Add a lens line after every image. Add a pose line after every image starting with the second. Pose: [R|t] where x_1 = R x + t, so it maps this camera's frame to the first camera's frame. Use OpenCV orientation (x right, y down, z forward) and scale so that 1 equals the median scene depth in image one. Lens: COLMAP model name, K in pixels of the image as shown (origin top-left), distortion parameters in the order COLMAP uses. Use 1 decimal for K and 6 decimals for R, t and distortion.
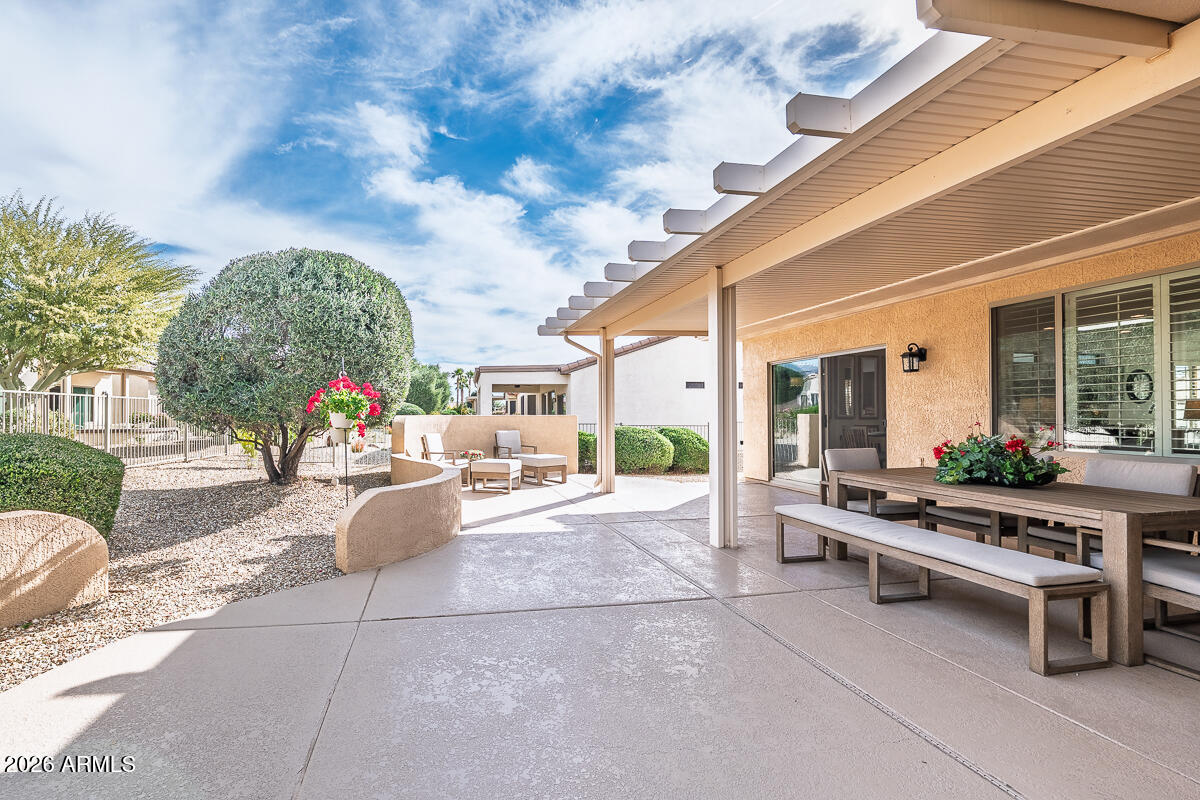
lens RADIAL K [[496.4, 0, 599.1], [0, 496.4, 407.4], [0, 0, 1]] dist [-0.002996, -0.000338]
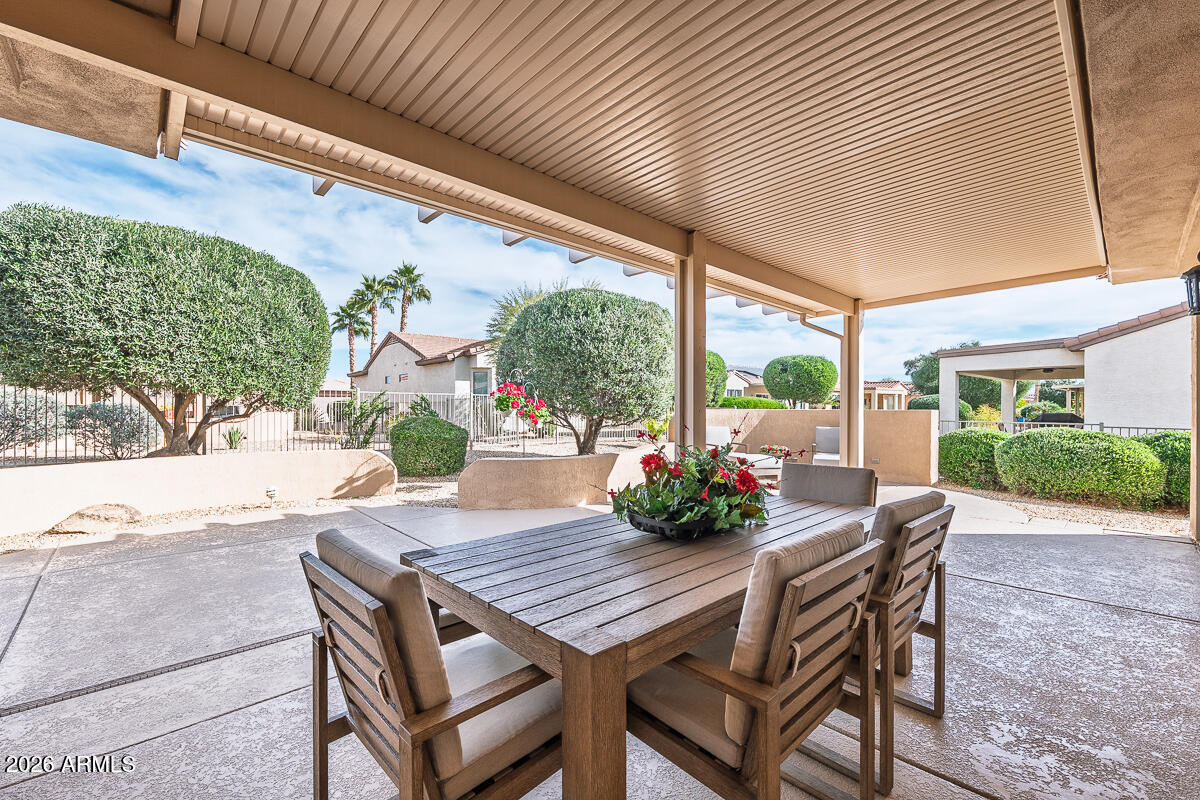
lens RADIAL K [[496.4, 0, 598.5], [0, 496.4, 405.1], [0, 0, 1]] dist [-0.002996, -0.000338]
pose [[0.549747, -0.004326, -0.835320, 0.292340], [0.010432, 0.999944, 0.001688, 0.001429], [0.835266, -0.009642, 0.549761, 0.142104]]
